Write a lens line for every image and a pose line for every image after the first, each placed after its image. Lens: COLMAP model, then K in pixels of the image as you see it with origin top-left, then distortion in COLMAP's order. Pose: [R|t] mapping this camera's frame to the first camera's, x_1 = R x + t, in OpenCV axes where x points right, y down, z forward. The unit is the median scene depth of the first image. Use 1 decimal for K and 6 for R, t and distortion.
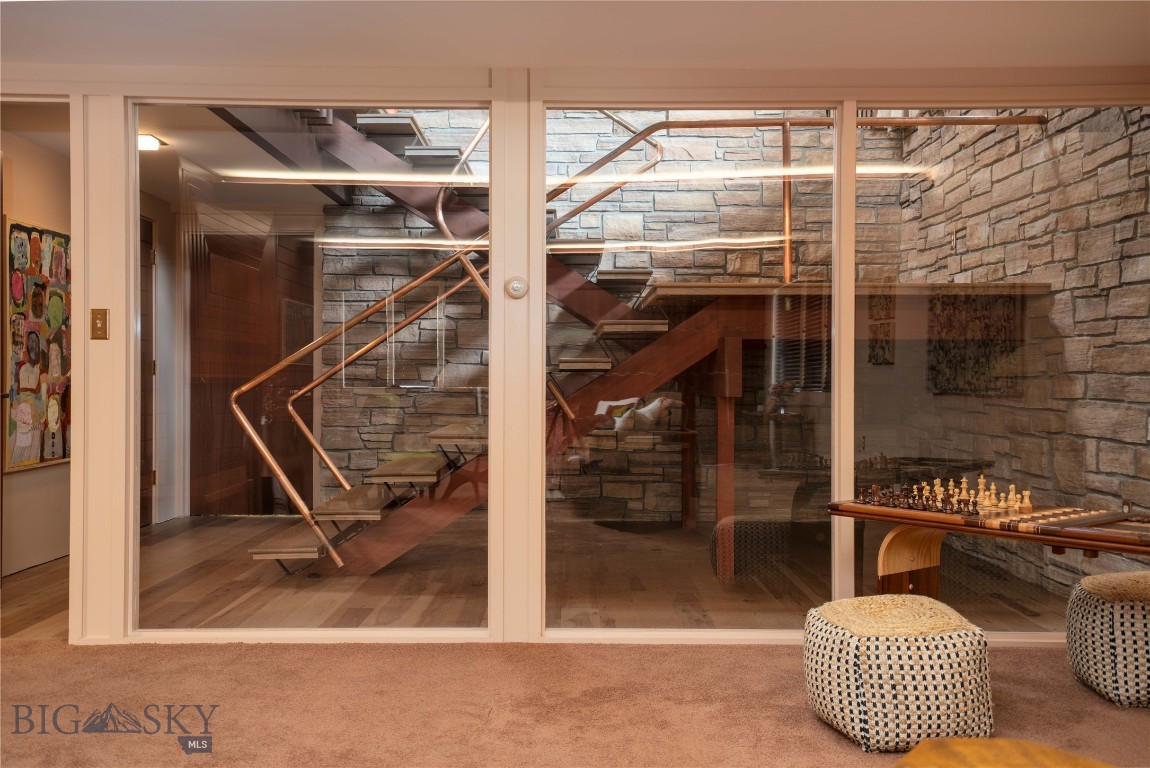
lens RADIAL K [[1140.8, 0, 575.5], [0, 1140.8, 387.7], [0, 0, 1]] dist [0.053313, 0.000000]
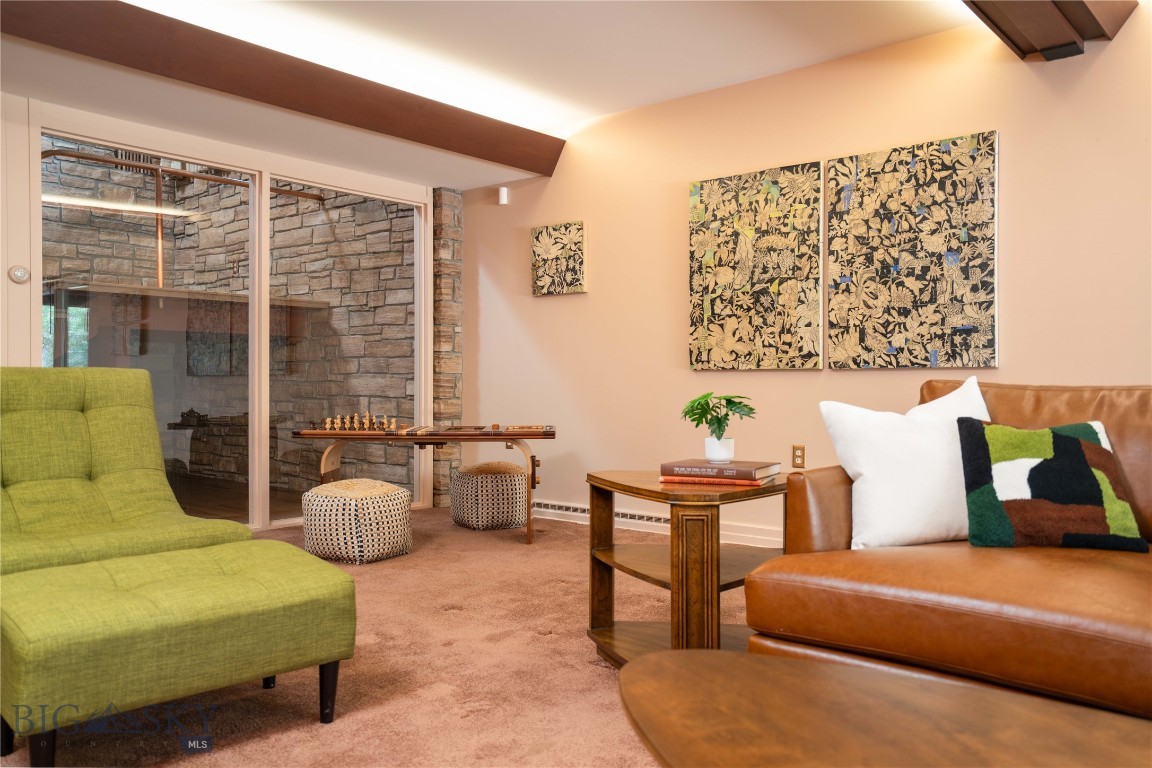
lens RADIAL K [[940.9, 0, 576.3], [0, 940.9, 382.1], [0, 0, 1]] dist [0.055052, 0.006714]
pose [[0.643242, -0.004430, 0.765650, -0.384322], [0.010896, 0.999935, -0.003368, 0.029947], [-0.765586, 0.010509, 0.643248, -0.105364]]
